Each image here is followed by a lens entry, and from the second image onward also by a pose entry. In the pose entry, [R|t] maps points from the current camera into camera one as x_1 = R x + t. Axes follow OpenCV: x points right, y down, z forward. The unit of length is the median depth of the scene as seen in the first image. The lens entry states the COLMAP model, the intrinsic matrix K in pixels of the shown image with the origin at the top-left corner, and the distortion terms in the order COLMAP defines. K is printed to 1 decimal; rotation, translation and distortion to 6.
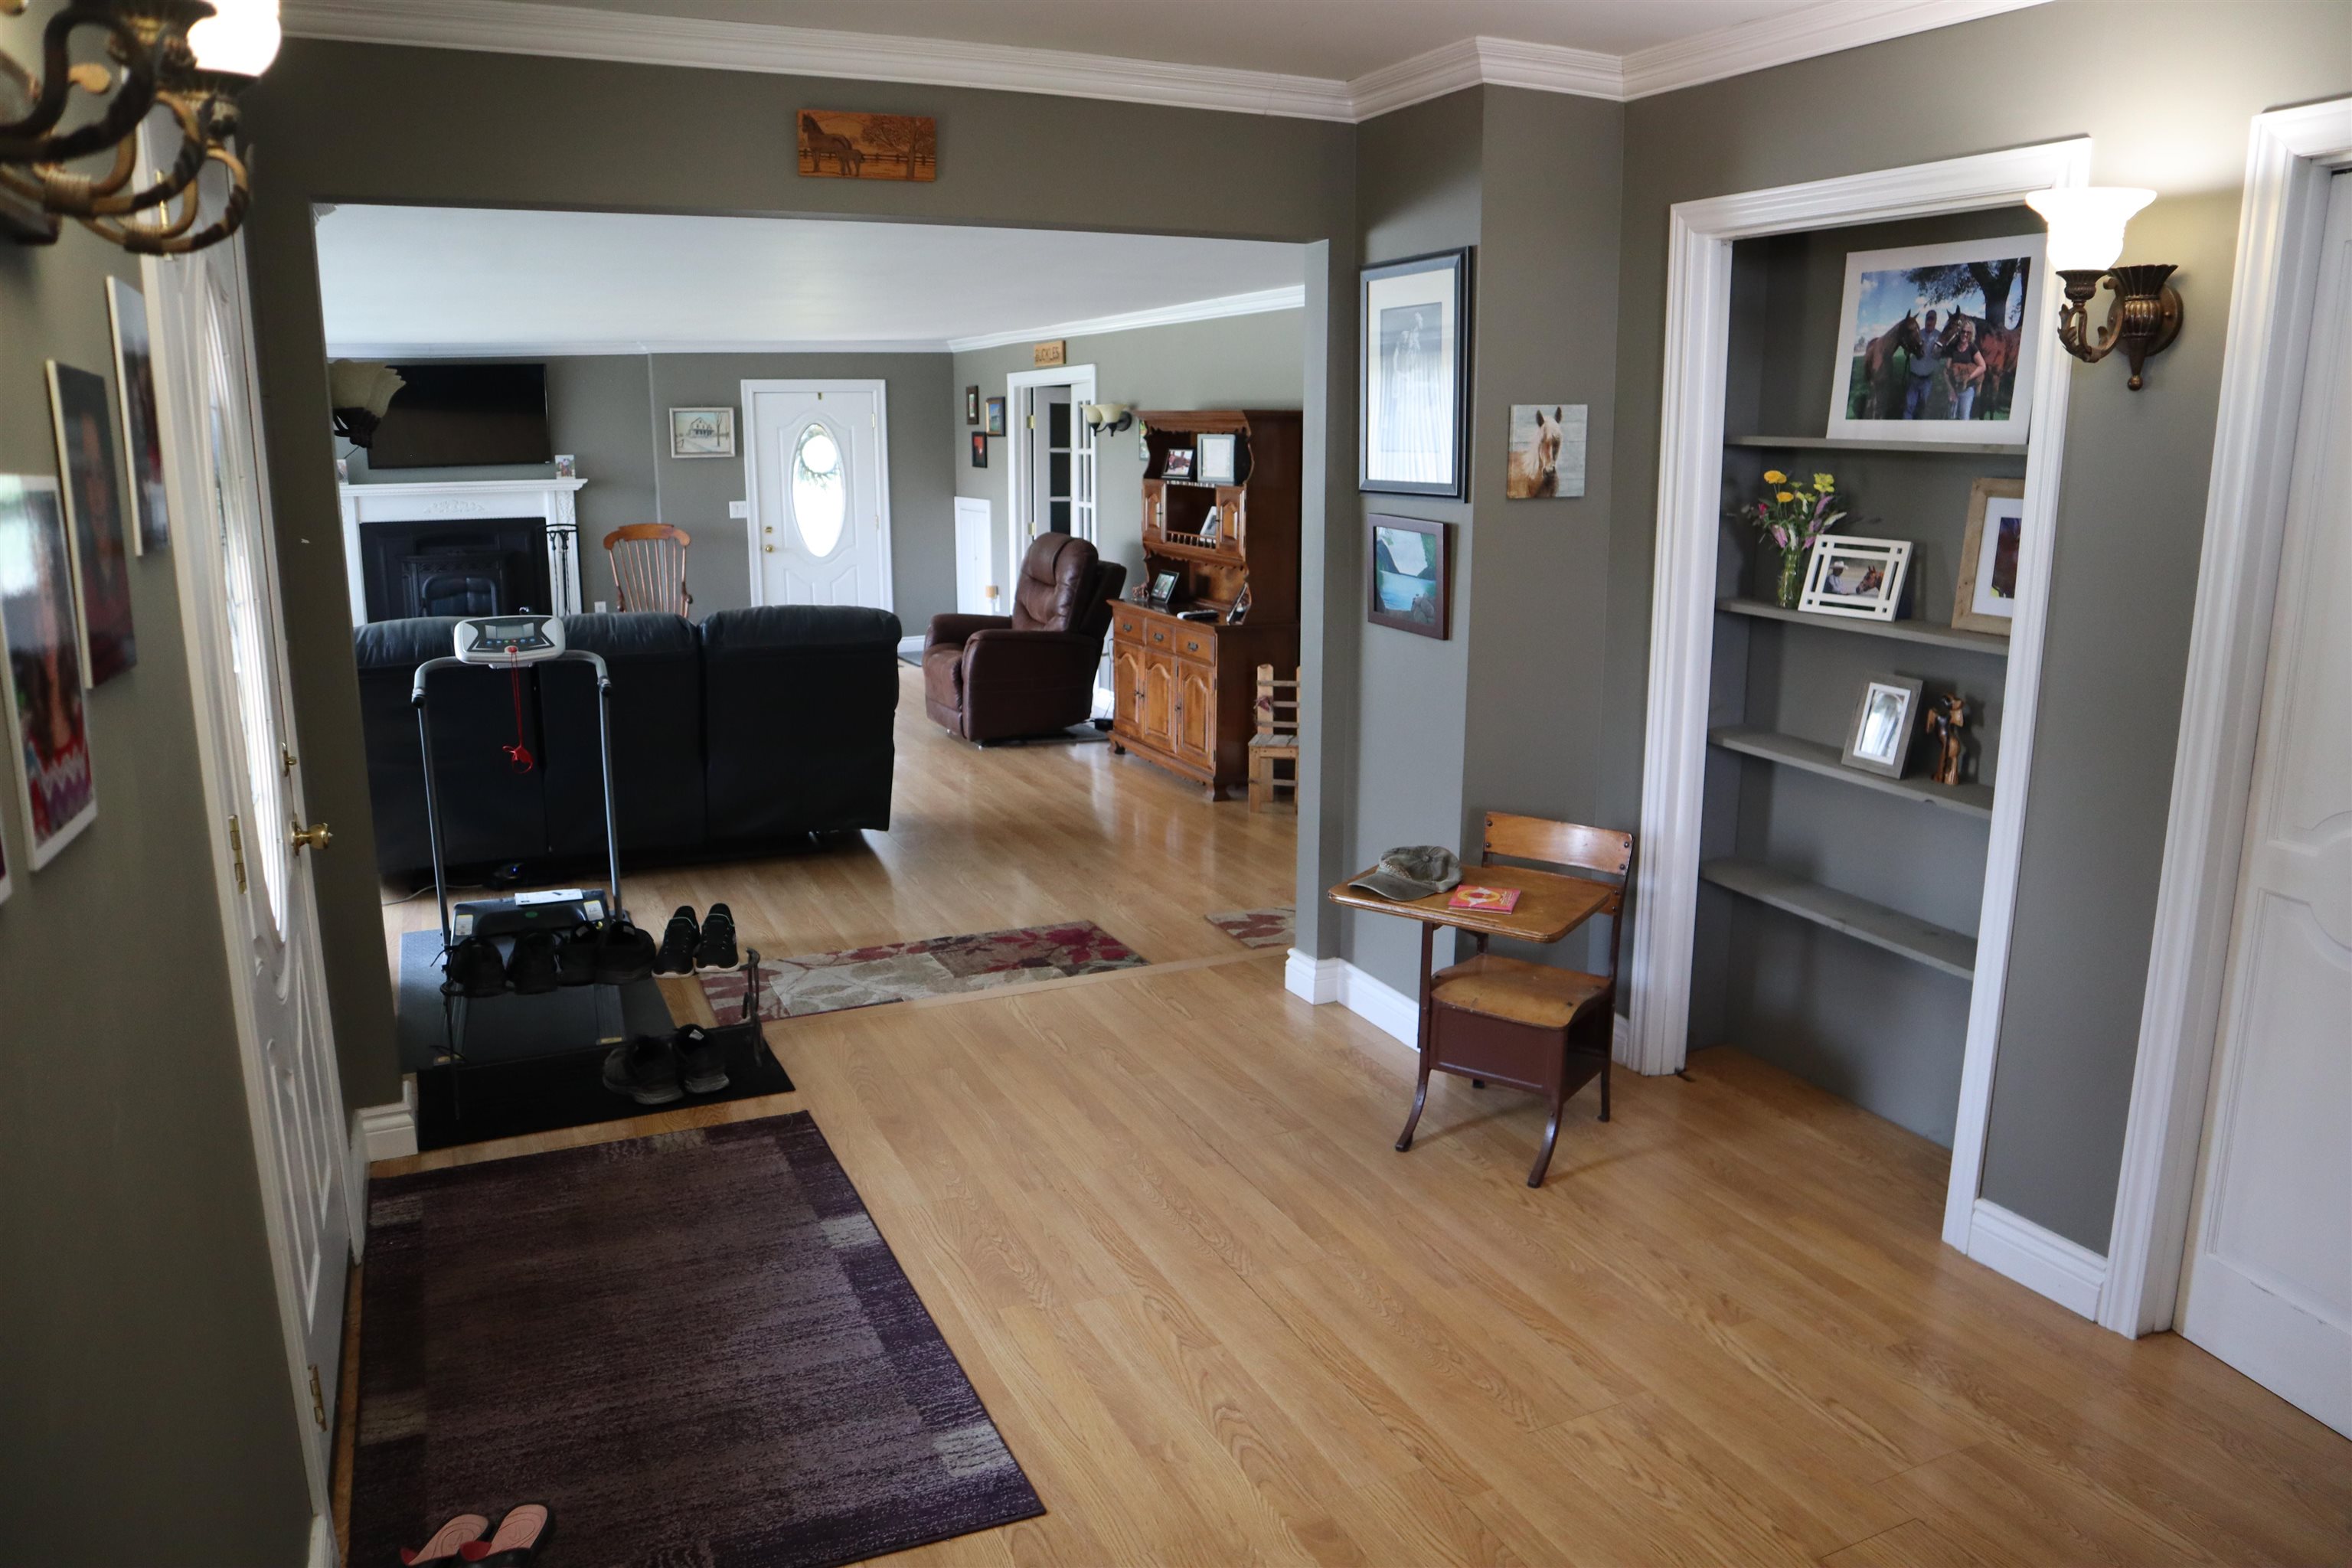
lens RADIAL K [[1621.2, 0, 1176.0], [0, 1621.2, 784.0], [0, 0, 1]] dist [-0.092794, 0.000421]
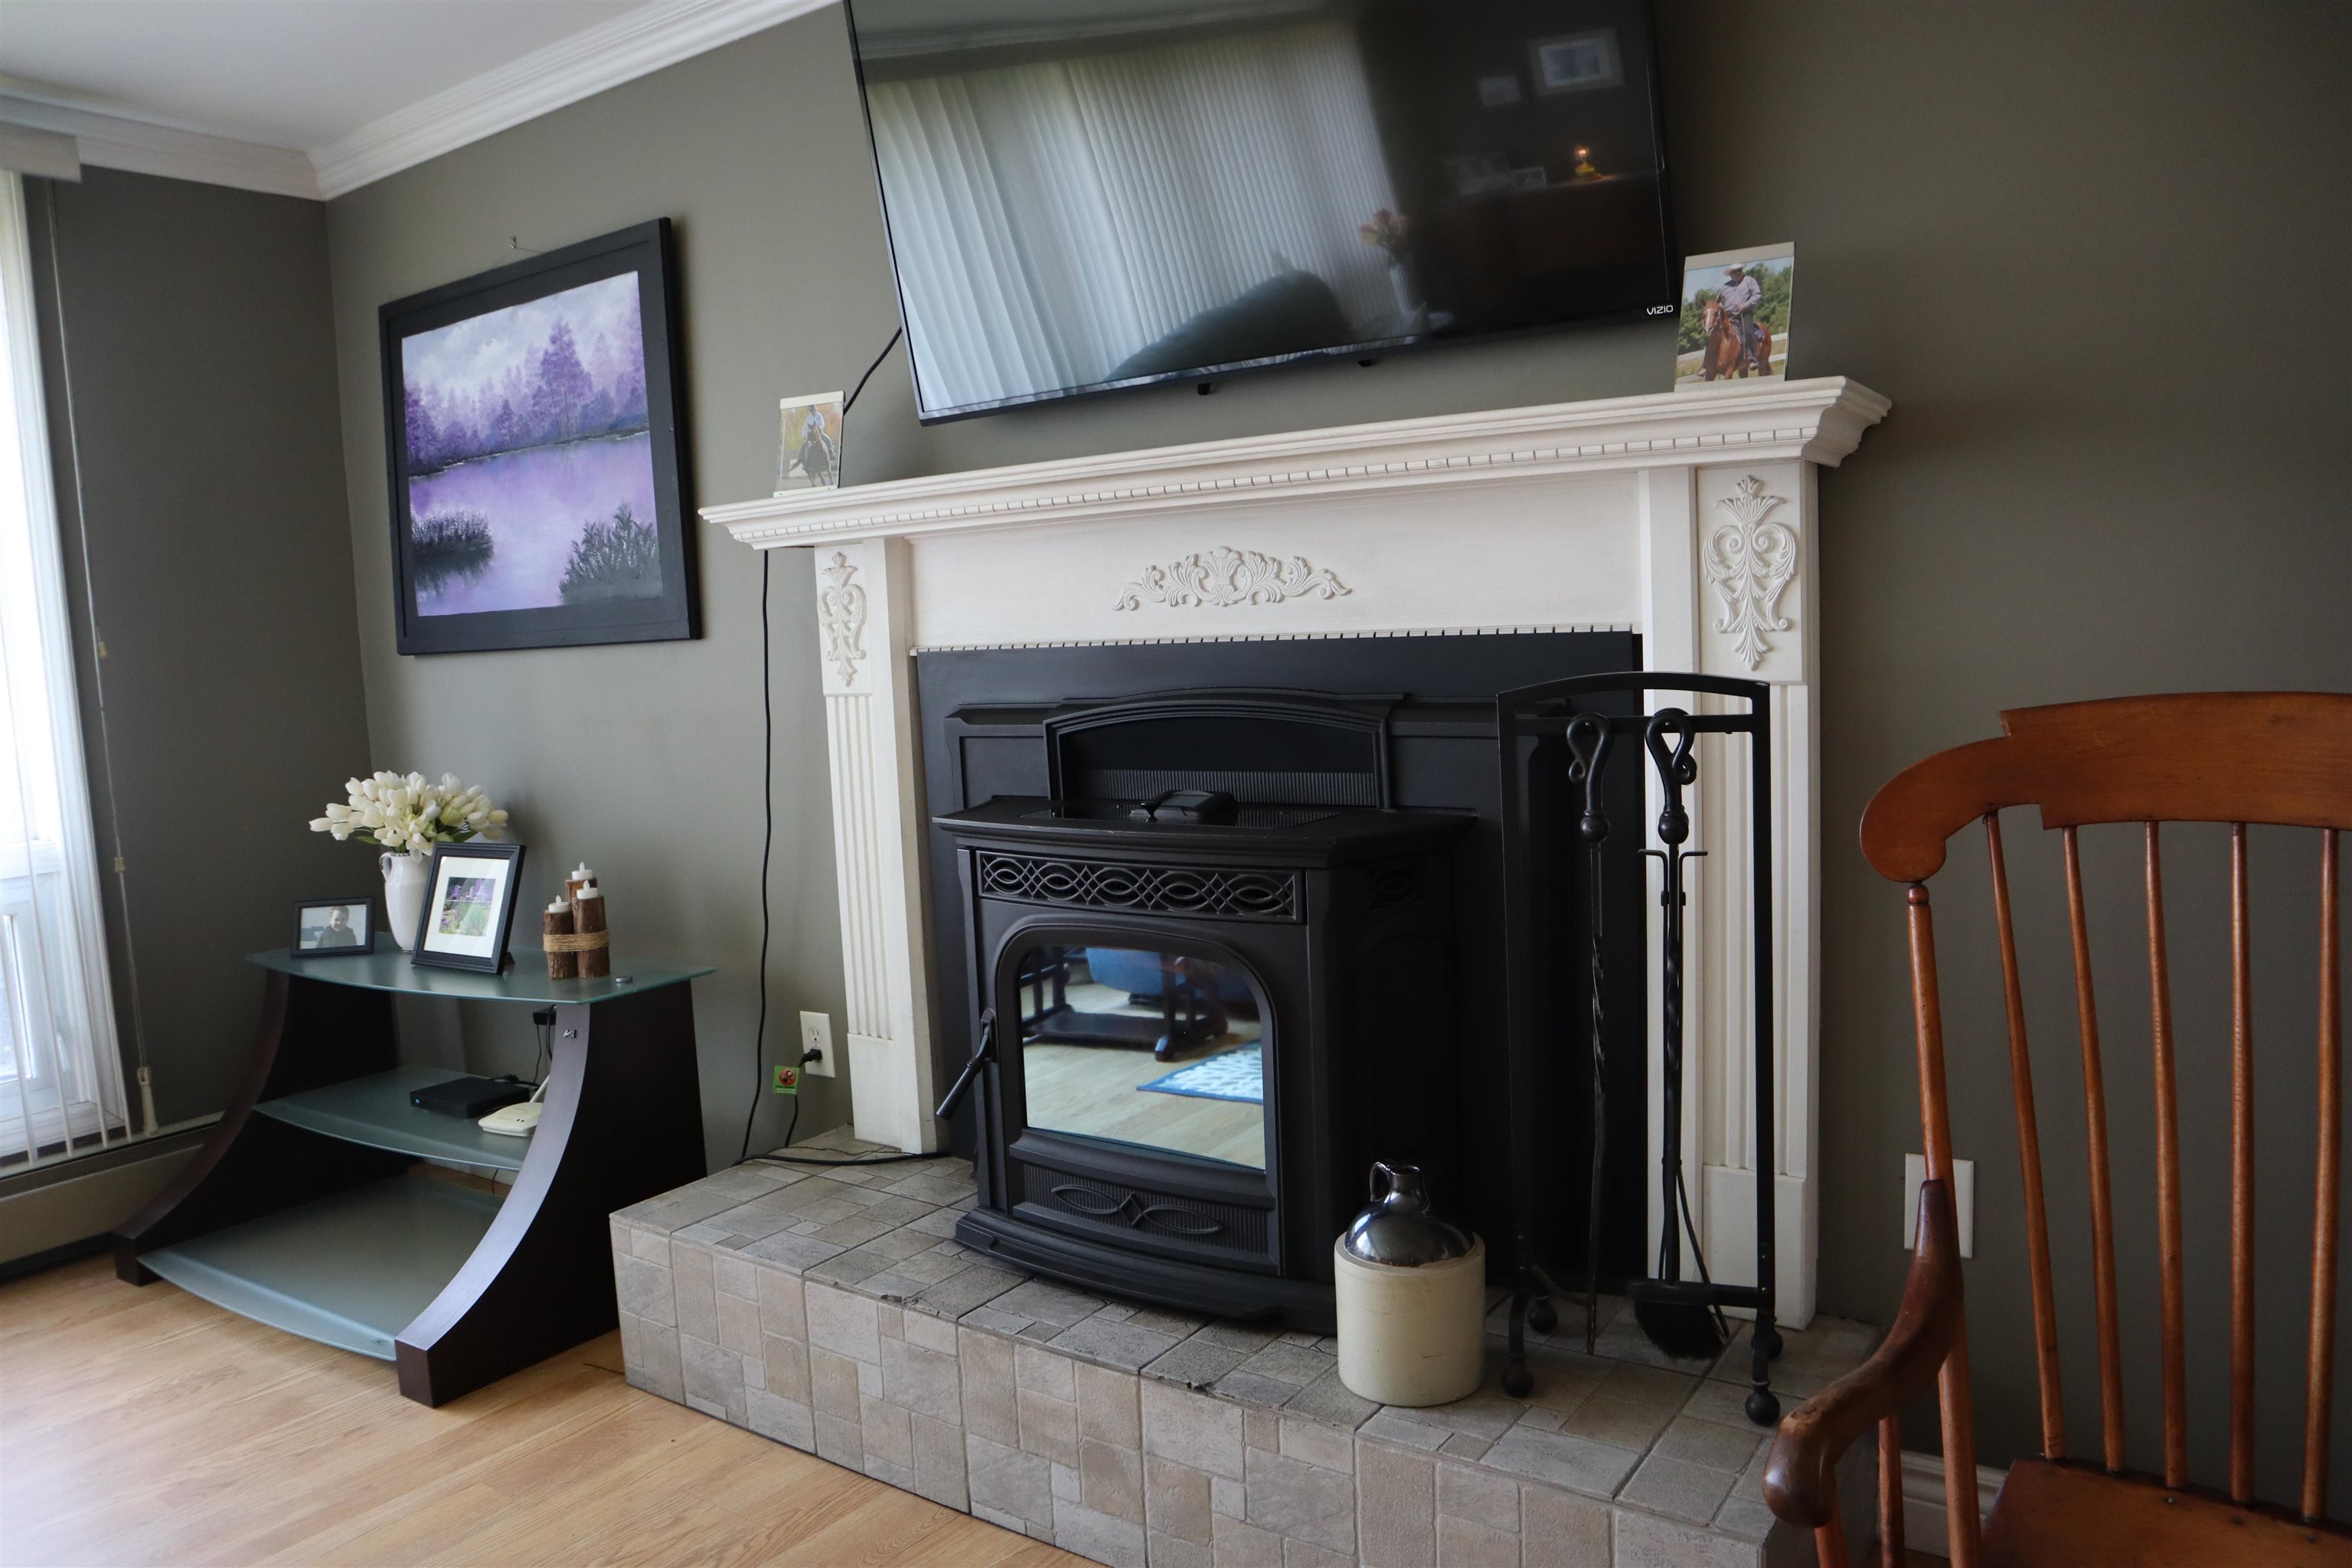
lens RADIAL K [[1621.2, 0, 1176.0], [0, 1621.2, 784.0], [0, 0, 1]] dist [-0.092794, 0.000421]
pose [[0.511484, 0.071350, -0.856325, -0.266538], [-0.133262, 0.991076, 0.002980, -0.142346], [0.848896, 0.112591, 0.516428, 0.853769]]
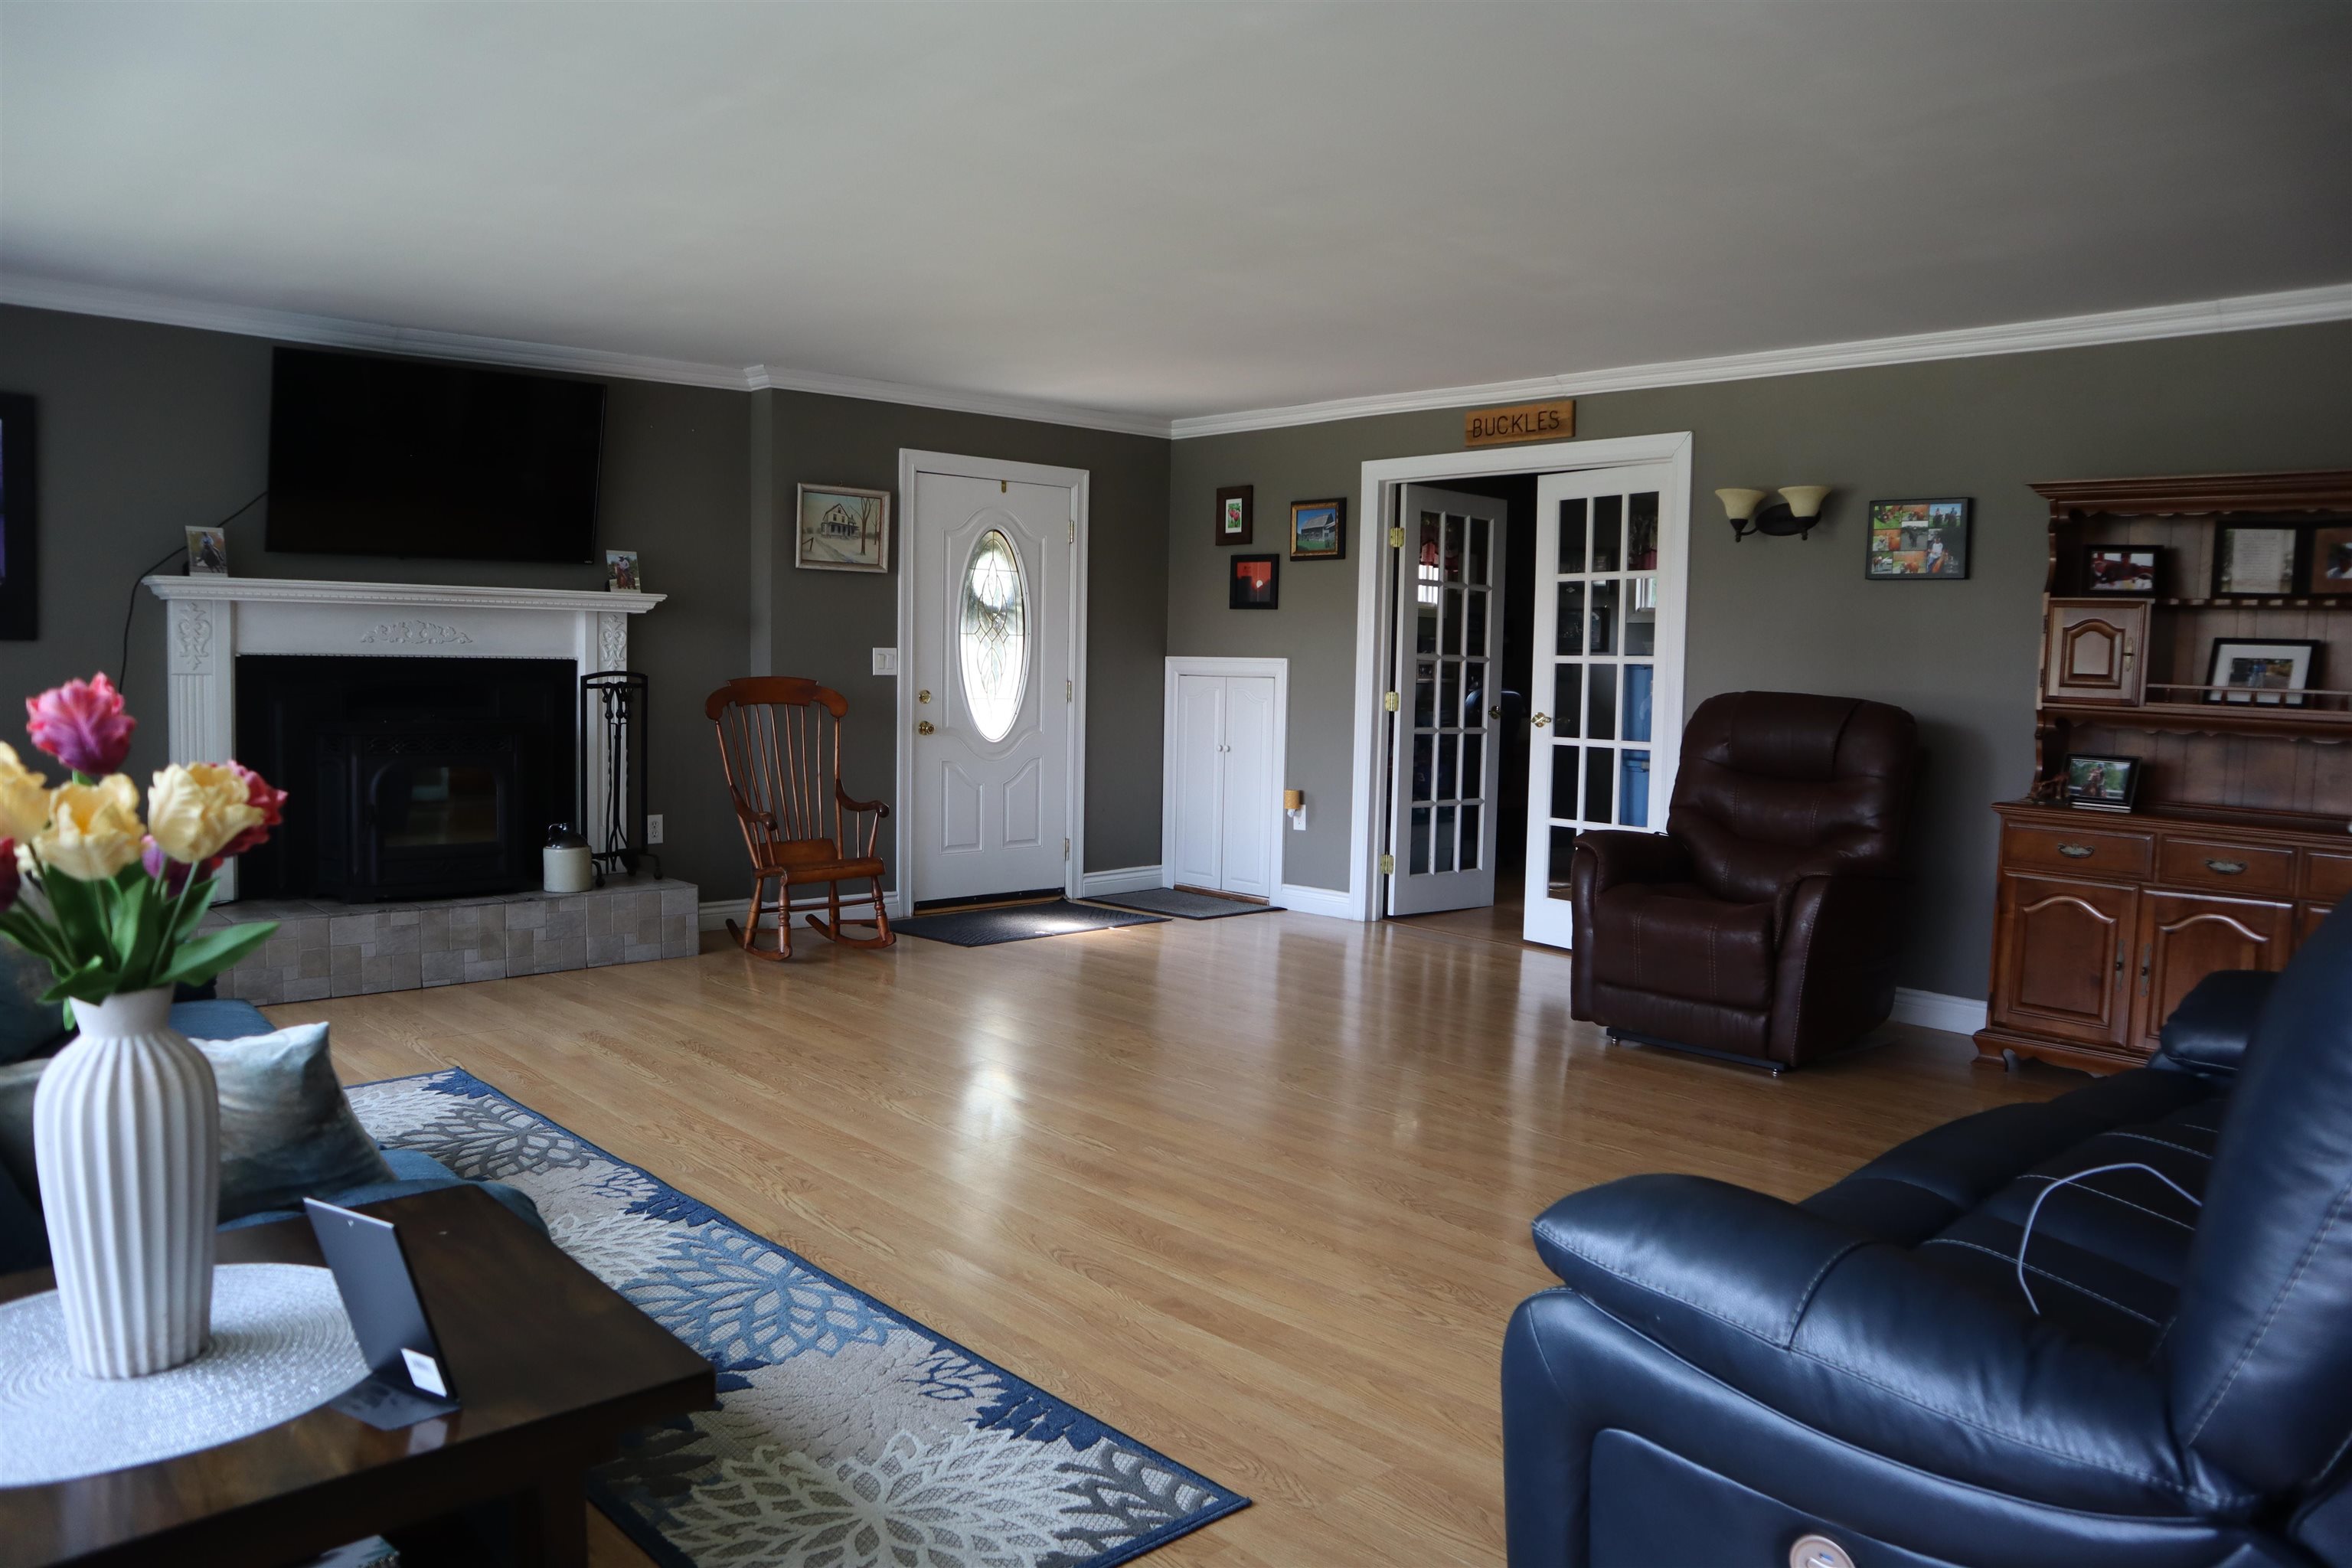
lens RADIAL K [[1621.2, 0, 1176.0], [0, 1621.2, 784.0], [0, 0, 1]] dist [-0.092794, 0.000421]
pose [[0.953483, 0.000820, 0.301445, -0.358263], [0.039443, 0.991060, -0.127456, -0.045873], [-0.298854, 0.133417, 0.944926, 0.415251]]
